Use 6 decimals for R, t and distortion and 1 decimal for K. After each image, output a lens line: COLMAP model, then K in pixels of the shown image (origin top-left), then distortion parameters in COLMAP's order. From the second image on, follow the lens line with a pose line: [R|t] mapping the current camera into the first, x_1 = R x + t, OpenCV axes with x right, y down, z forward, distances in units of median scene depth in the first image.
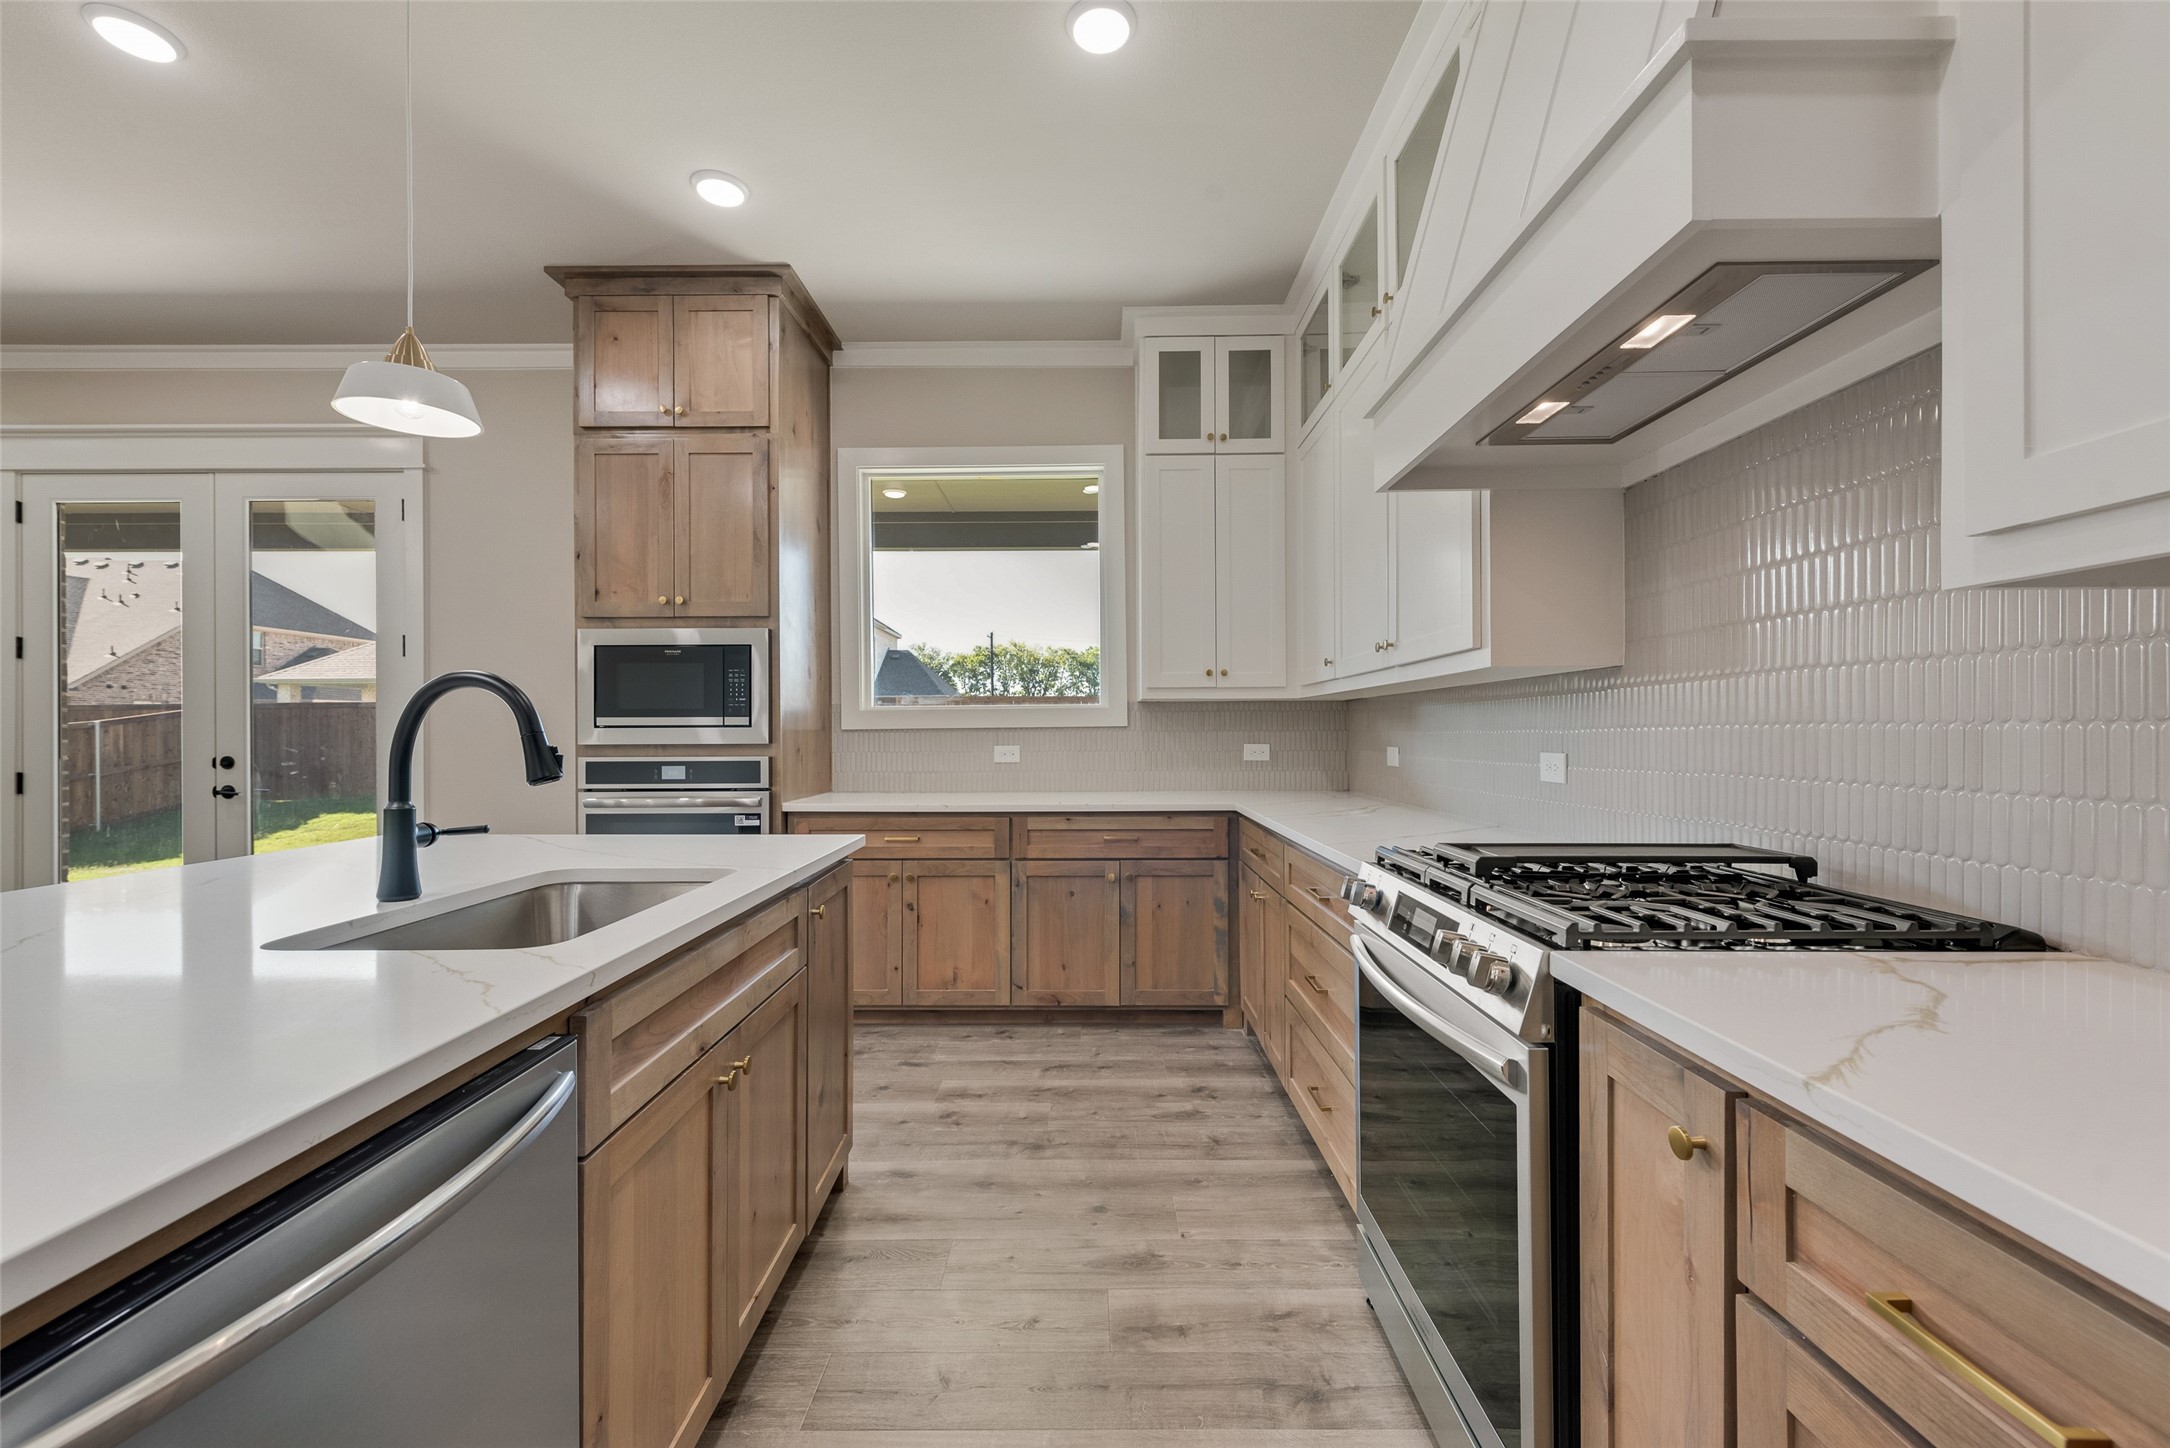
lens RADIAL K [[874.4, 0, 1083.7], [0, 874.4, 734.8], [0, 0, 1]] dist [0.012964, -0.000311]
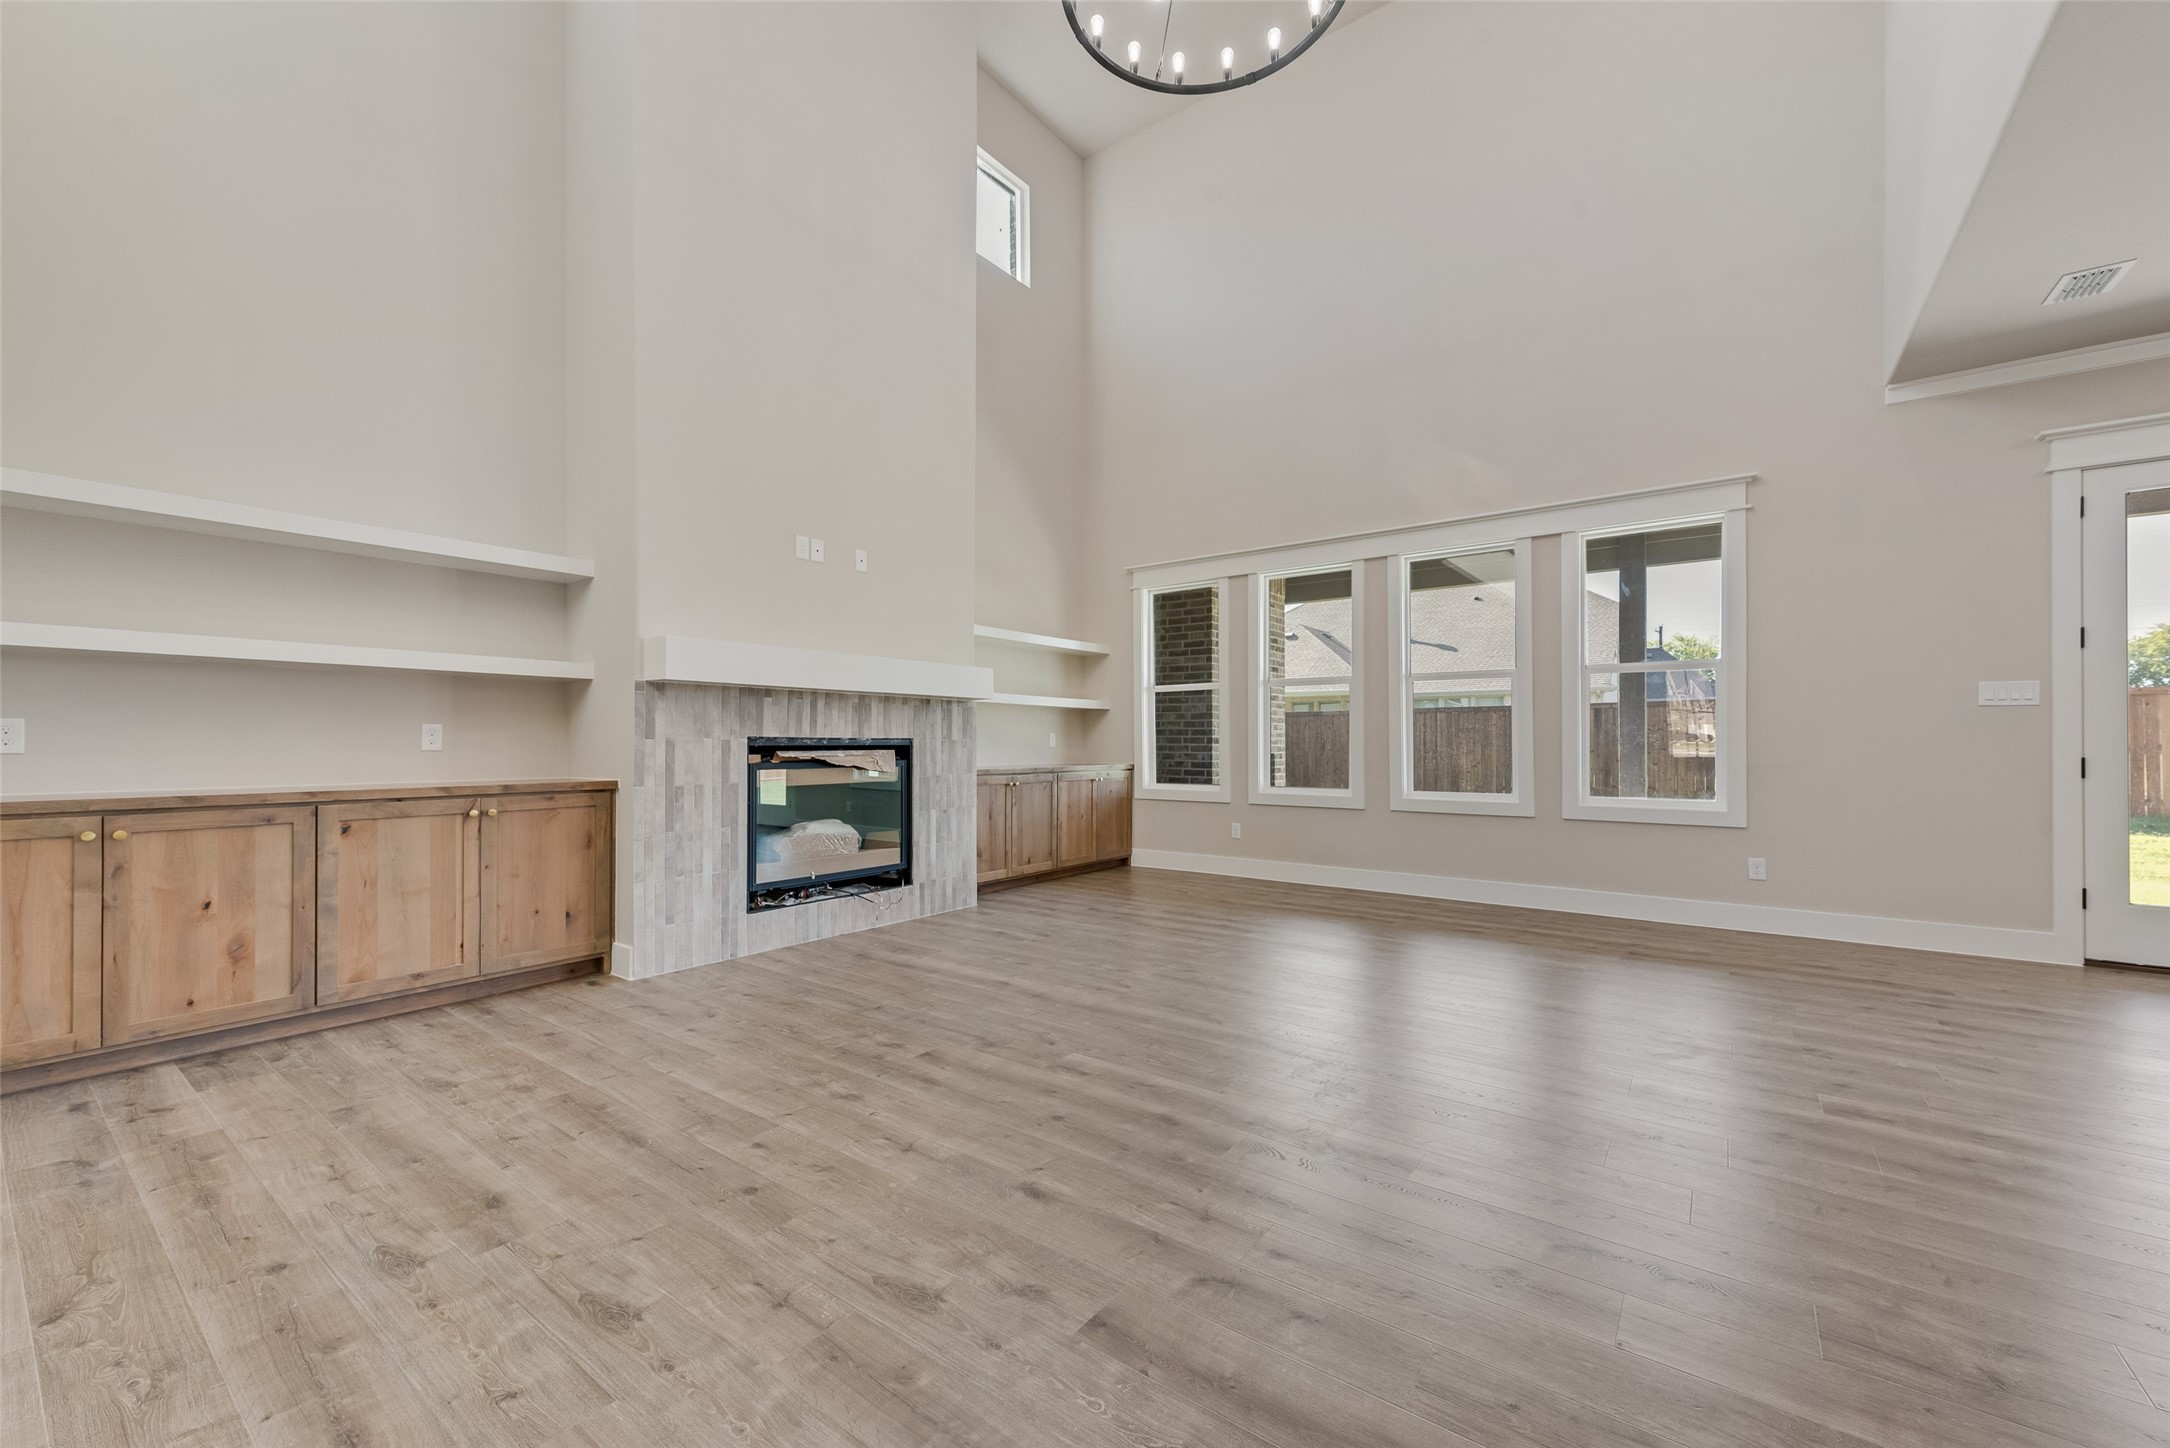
lens RADIAL K [[852.3, 0, 1082.7], [0, 852.3, 734.7], [0, 0, 1]] dist [0.019365, -0.006245]
pose [[0.804457, -0.002040, -0.594007, -1.871766], [-0.004922, 0.999937, -0.010100, 0.038881], [0.593990, 0.011048, 0.804396, -0.620024]]
